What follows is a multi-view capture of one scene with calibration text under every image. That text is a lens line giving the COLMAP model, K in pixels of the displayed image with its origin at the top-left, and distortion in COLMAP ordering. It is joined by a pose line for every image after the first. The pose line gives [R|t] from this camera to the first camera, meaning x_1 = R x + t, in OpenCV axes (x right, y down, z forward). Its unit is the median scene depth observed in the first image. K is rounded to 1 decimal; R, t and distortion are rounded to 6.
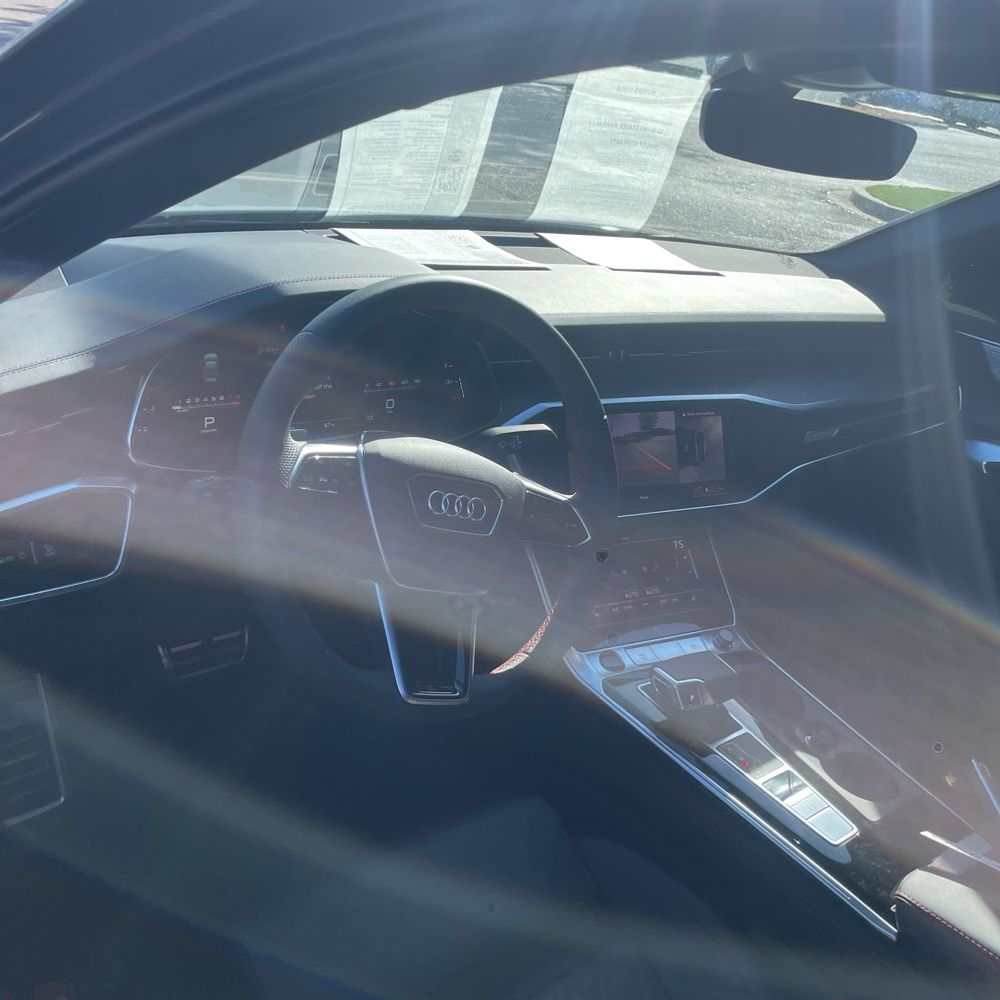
lens RADIAL K [[1013.8, 0, 497.7], [0, 1013.8, 493.8], [0, 0, 1]] dist [0.037786, 0.000000]
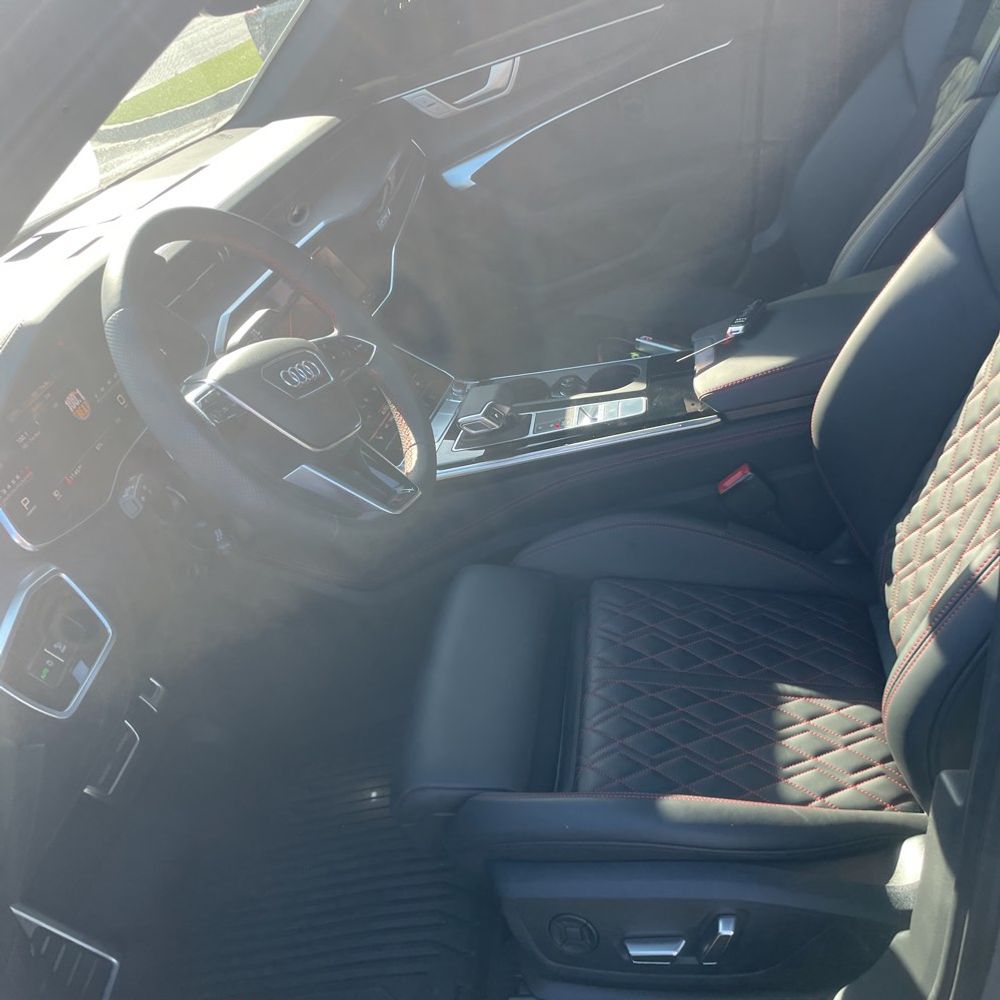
lens RADIAL K [[1013.8, 0, 507.4], [0, 1013.8, 503.8], [0, 0, 1]] dist [0.037786, 0.000000]
pose [[0.617385, -0.679695, 0.396044, -0.387747], [0.651200, 0.724025, 0.227435, 0.008810], [-0.441331, 0.117489, 0.889620, -0.093111]]
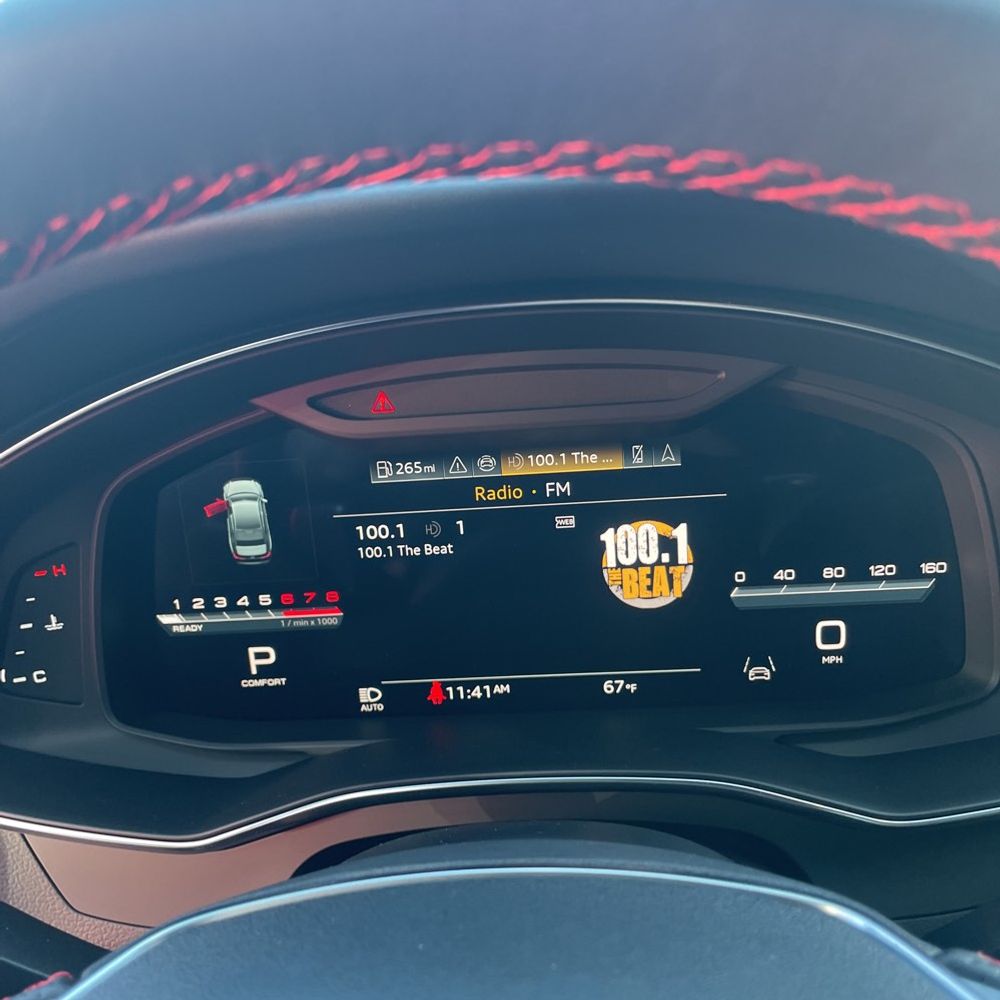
lens RADIAL K [[1013.8, 0, 494.9], [0, 1013.8, 499.4], [0, 0, 1]] dist [0.037786, 0.000000]
pose [[0.729558, -0.001065, -0.683918, 0.041192], [-0.093502, 0.990454, -0.101283, -0.099267], [0.677497, 0.137839, 0.722494, 0.772703]]
